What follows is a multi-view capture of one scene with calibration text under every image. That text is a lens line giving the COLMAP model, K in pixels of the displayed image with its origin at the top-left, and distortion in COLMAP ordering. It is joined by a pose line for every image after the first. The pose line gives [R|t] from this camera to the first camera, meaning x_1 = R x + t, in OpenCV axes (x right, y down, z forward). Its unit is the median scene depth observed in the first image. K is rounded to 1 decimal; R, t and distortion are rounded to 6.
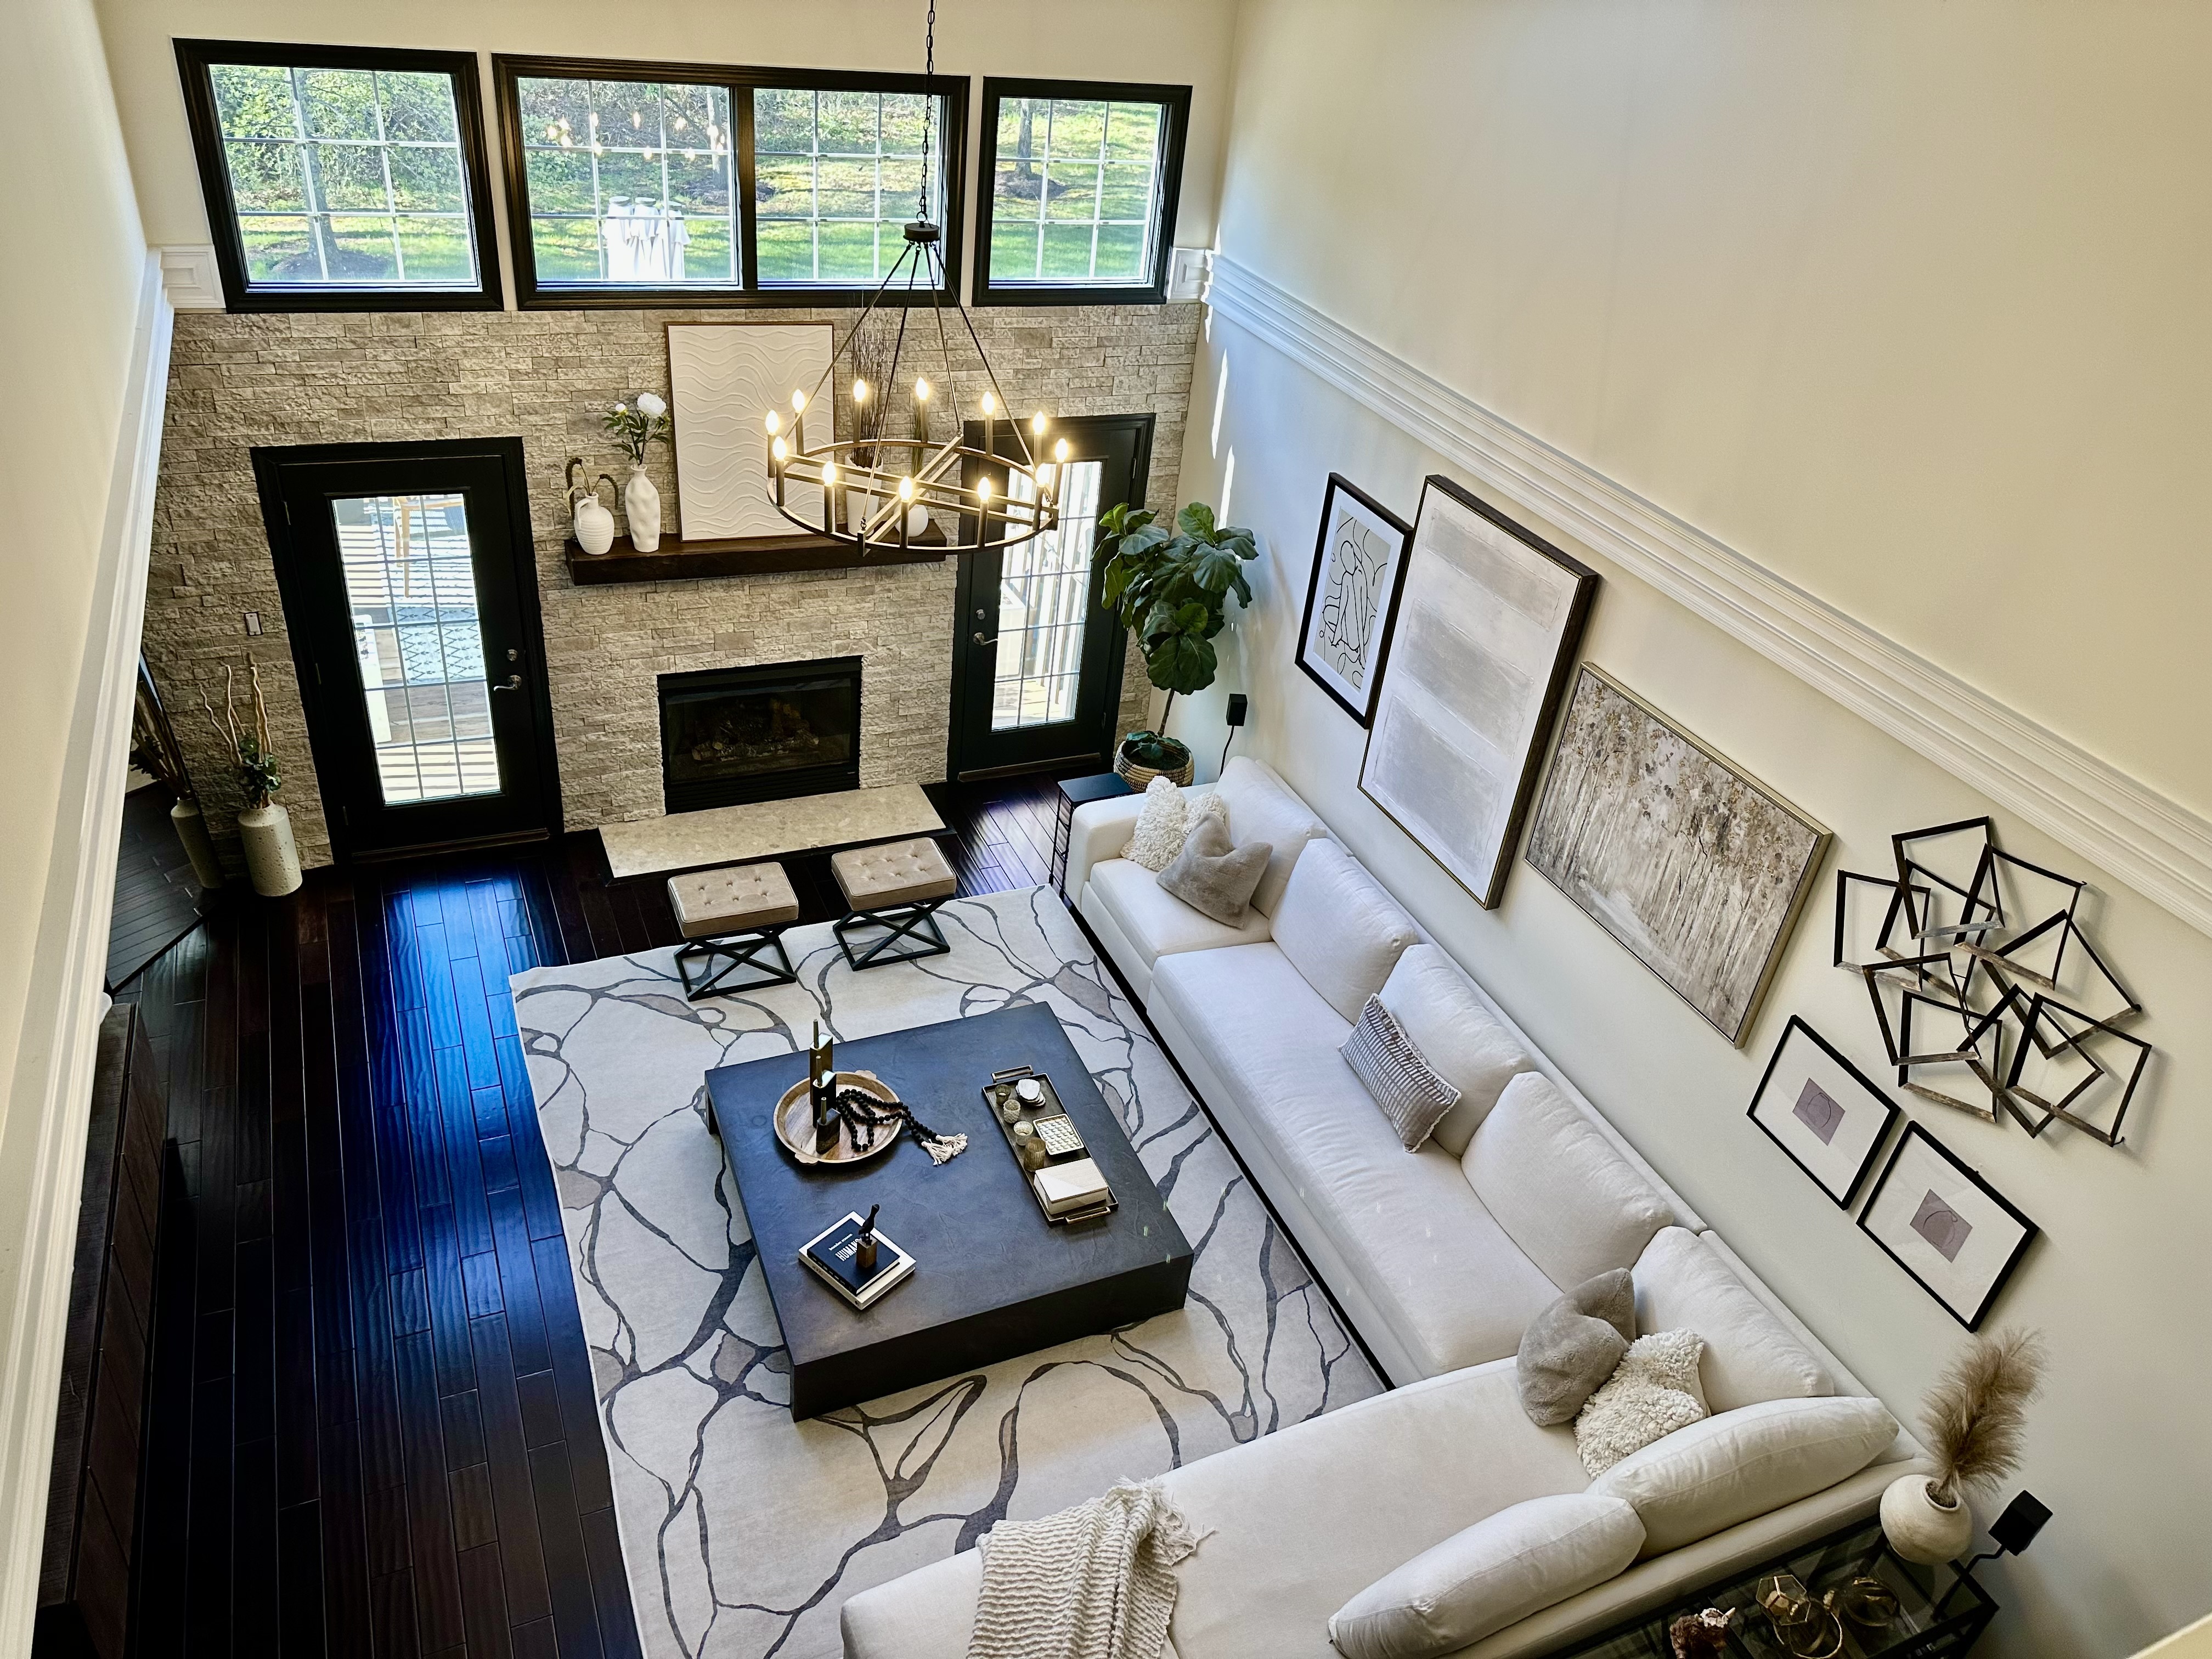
lens RADIAL K [[1550.4, 0, 1098.6], [0, 1550.4, 838.6], [0, 0, 1]] dist [0.138178, -0.211945]
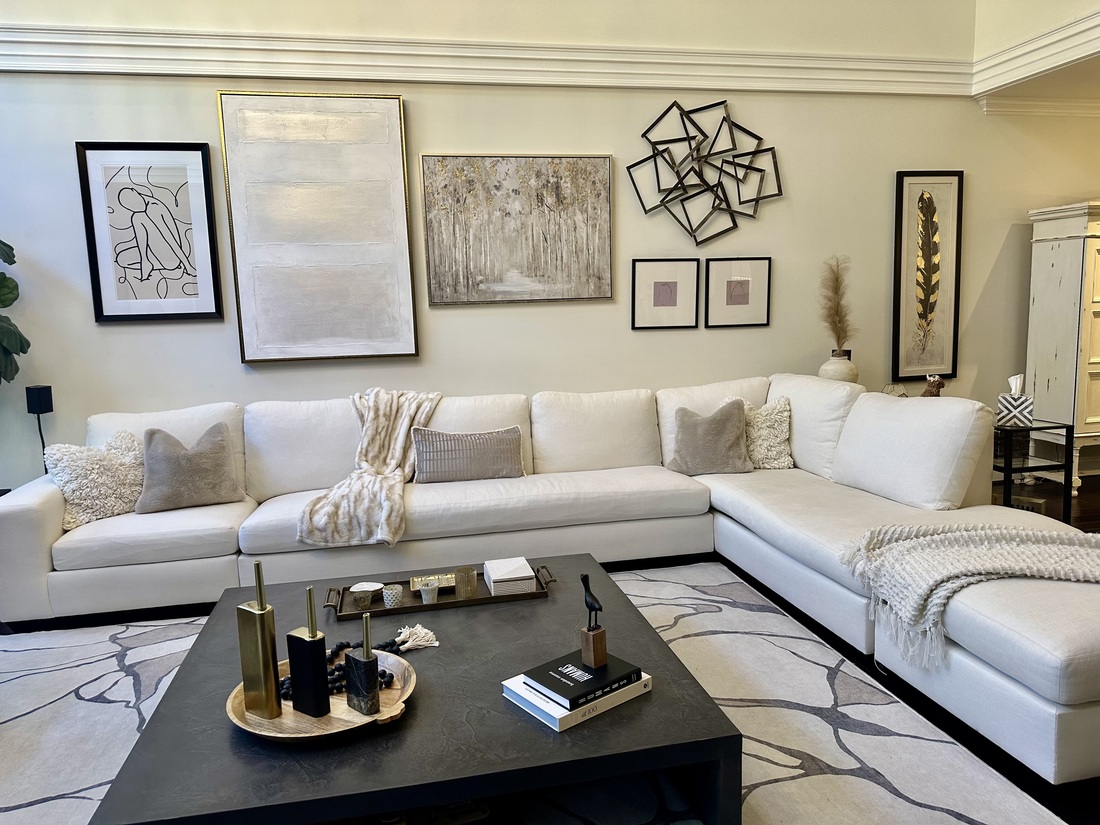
lens RADIAL K [[771.0, 0, 546.3], [0, 771.0, 417.0], [0, 0, 1]] dist [0.138178, -0.211945]
pose [[0.202131, -0.242689, 0.948812, -0.488935], [0.584405, 0.807309, 0.081996, 0.115315], [-0.785884, 0.537917, 0.305011, 0.803352]]
